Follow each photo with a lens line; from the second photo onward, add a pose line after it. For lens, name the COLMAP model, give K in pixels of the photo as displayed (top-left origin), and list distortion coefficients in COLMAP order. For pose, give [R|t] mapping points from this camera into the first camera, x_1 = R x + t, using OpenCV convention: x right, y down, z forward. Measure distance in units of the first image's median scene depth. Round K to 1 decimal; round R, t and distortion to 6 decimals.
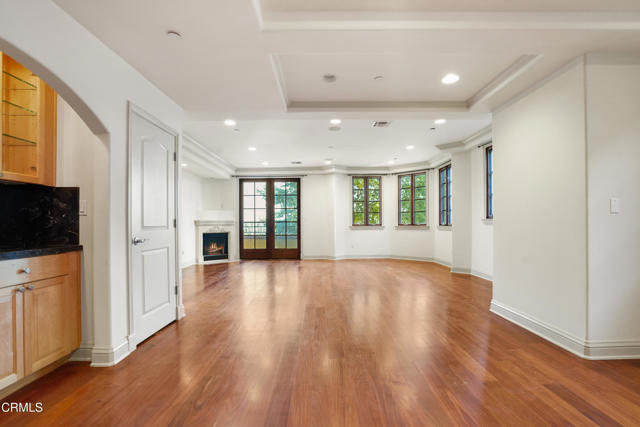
lens RADIAL K [[299.3, 0, 317.4], [0, 299.3, 222.2], [0, 0, 1]] dist [-0.046189, 0.016099]
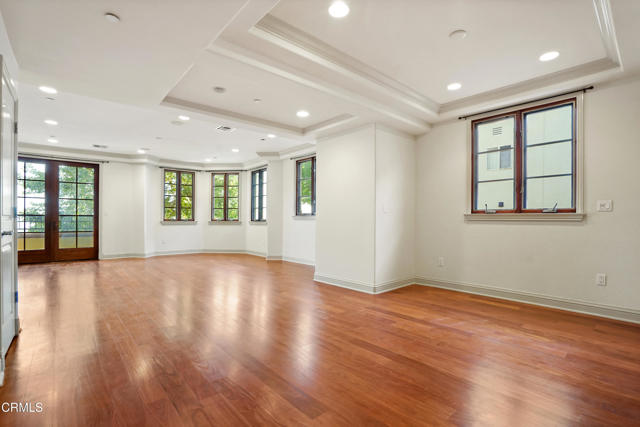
lens RADIAL K [[304.0, 0, 316.7], [0, 304.0, 218.9], [0, 0, 1]] dist [-0.039663, 0.000767]
pose [[0.757628, 0.012595, 0.652565, -0.155267], [-0.011088, 0.999918, -0.006425, 0.007091], [-0.652592, -0.002368, 0.757706, -0.048051]]
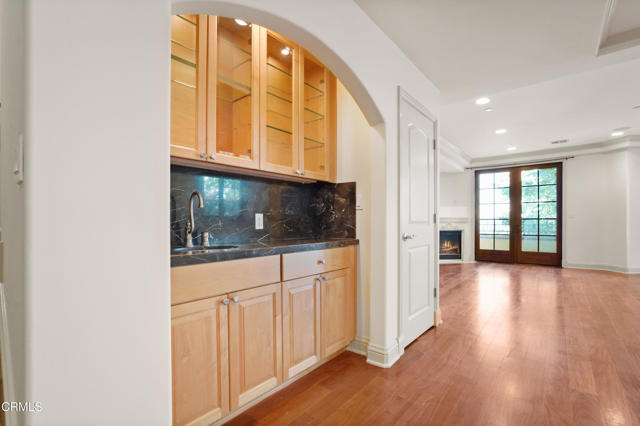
lens RADIAL K [[293.6, 0, 321.4], [0, 293.6, 223.0], [0, 0, 1]] dist [-0.024385, 0.000844]
pose [[0.777190, 0.007103, -0.629226, -0.078660], [-0.001380, 0.999953, 0.009583, 0.003750], [0.629265, -0.006580, 0.777163, 0.038761]]
